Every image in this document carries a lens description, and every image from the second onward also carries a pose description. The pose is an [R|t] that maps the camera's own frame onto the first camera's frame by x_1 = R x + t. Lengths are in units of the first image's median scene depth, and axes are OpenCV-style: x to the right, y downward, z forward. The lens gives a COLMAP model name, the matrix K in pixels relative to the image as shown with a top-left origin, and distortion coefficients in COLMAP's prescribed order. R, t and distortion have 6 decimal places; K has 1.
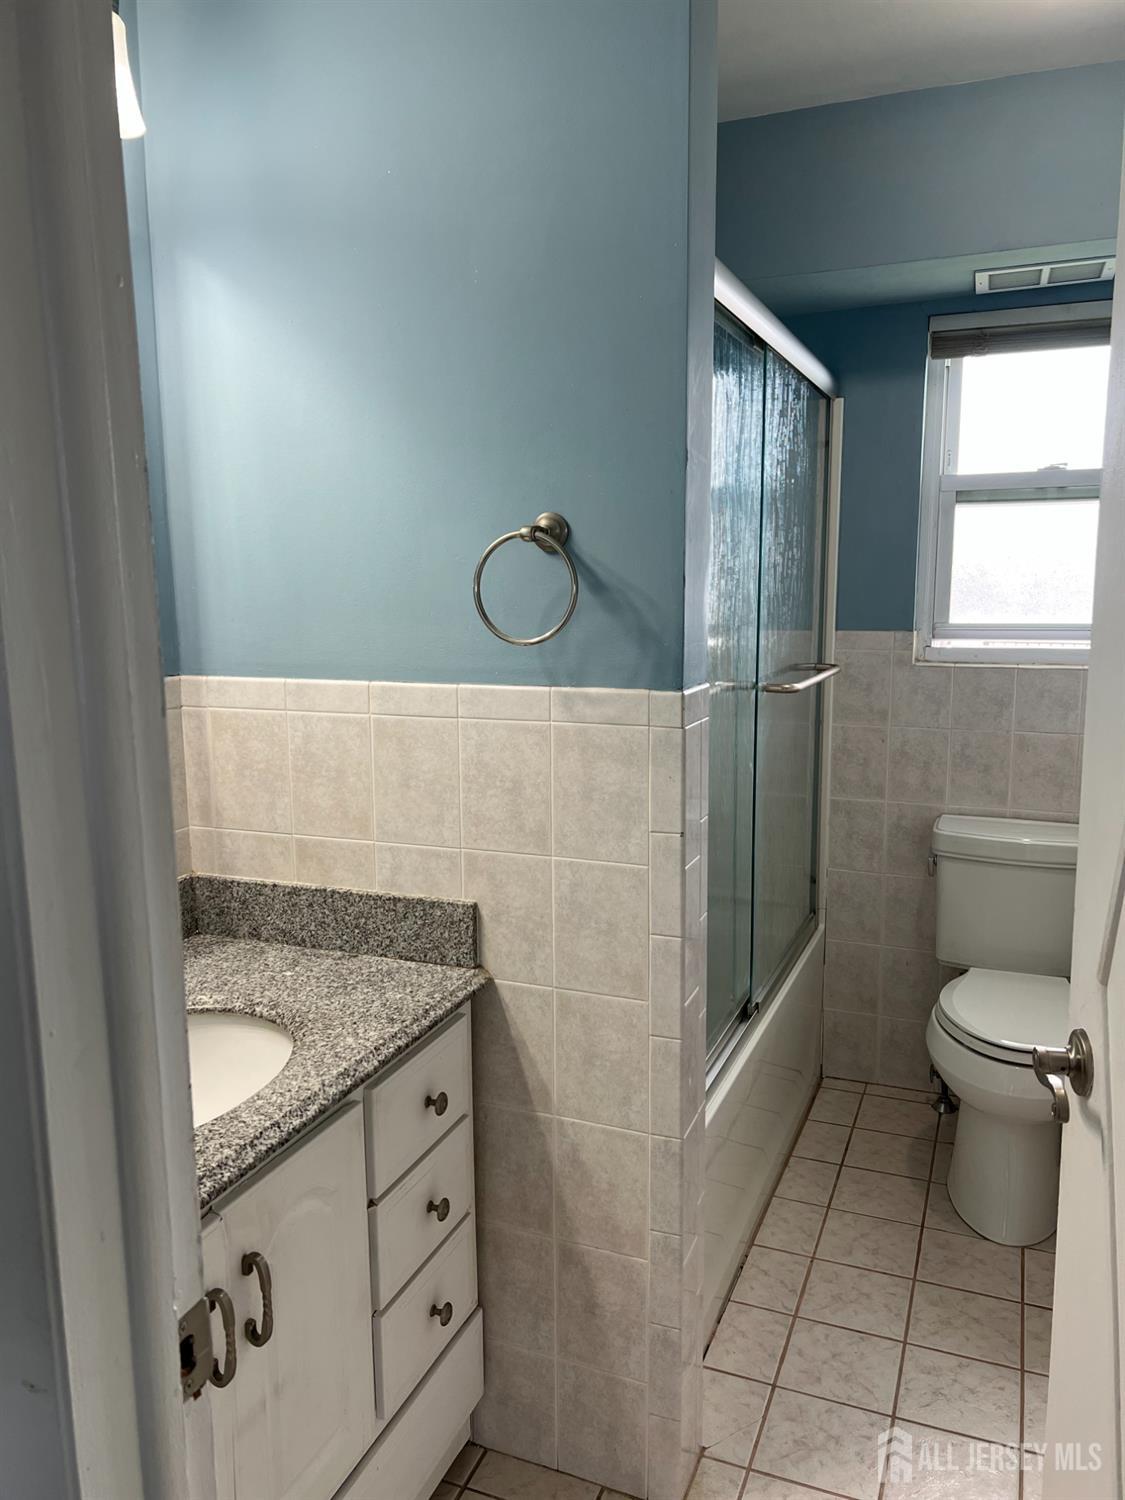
lens RADIAL K [[1121.7, 0, 527.8], [0, 1121.7, 748.2], [0, 0, 1]] dist [0.144322, -0.241960]
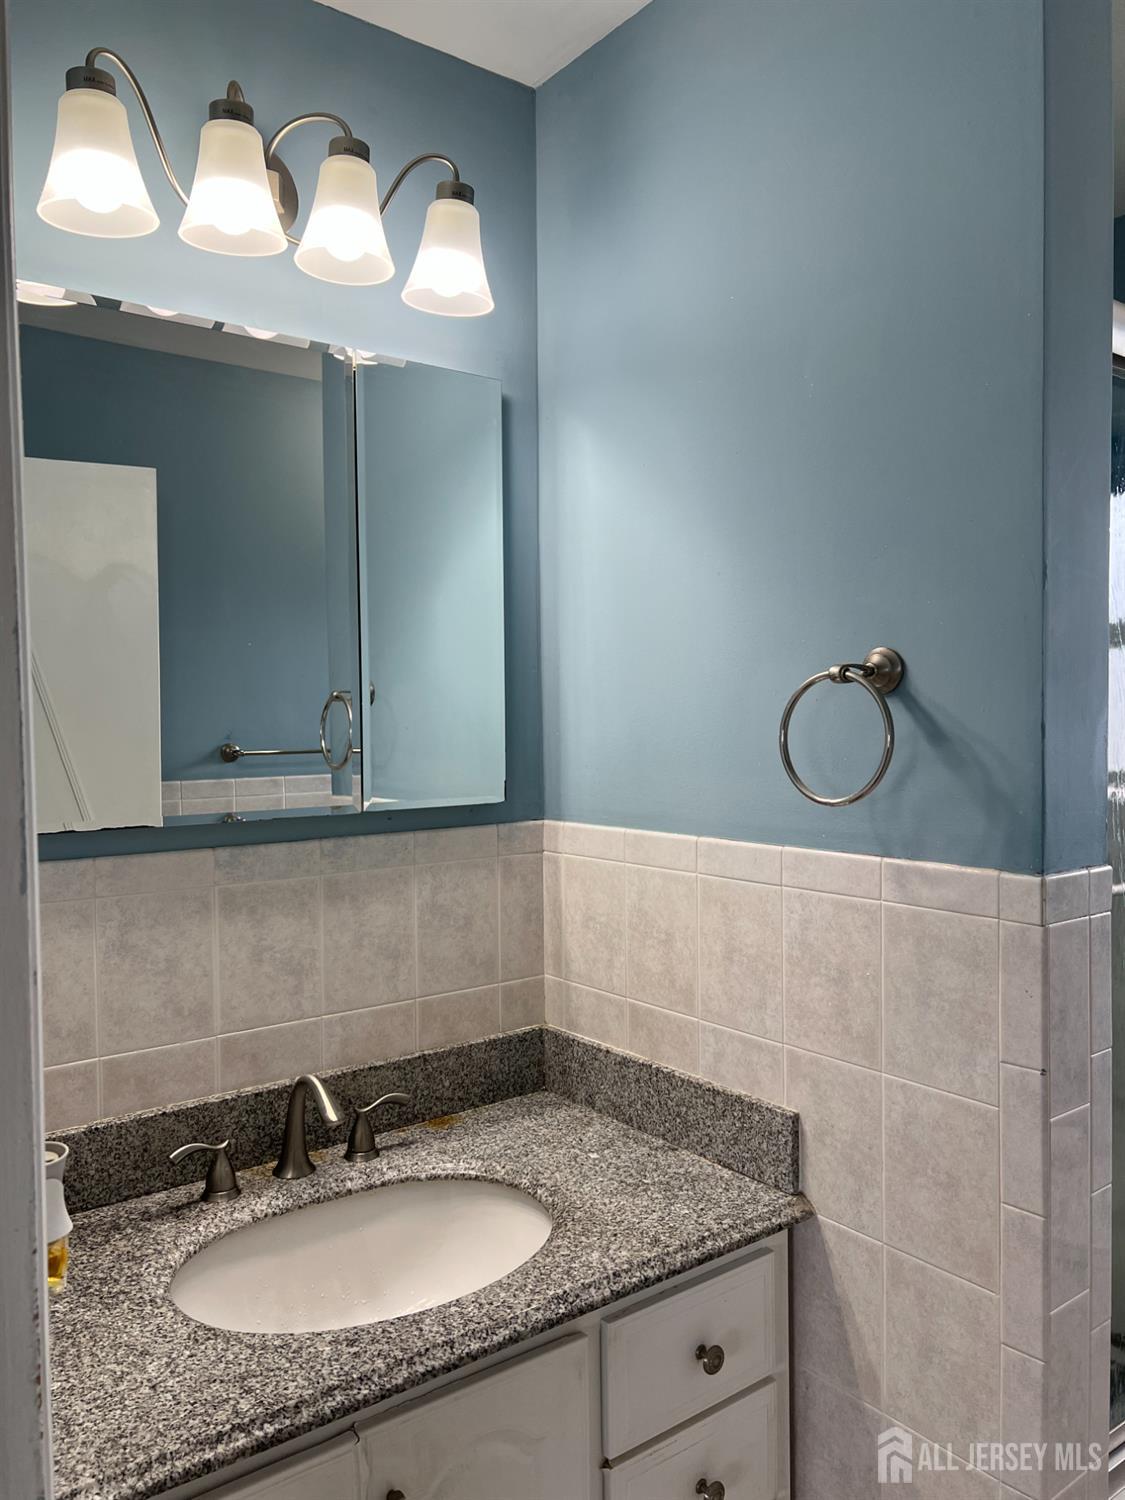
lens RADIAL K [[1123.5, 0, 544.0], [0, 1123.5, 749.4], [0, 0, 1]] dist [0.046653, -0.042307]
pose [[0.876241, 0.019778, -0.481467, 0.183142], [-0.077040, 0.992055, -0.099455, -0.030152], [0.475675, 0.124239, 0.870803, 0.157462]]
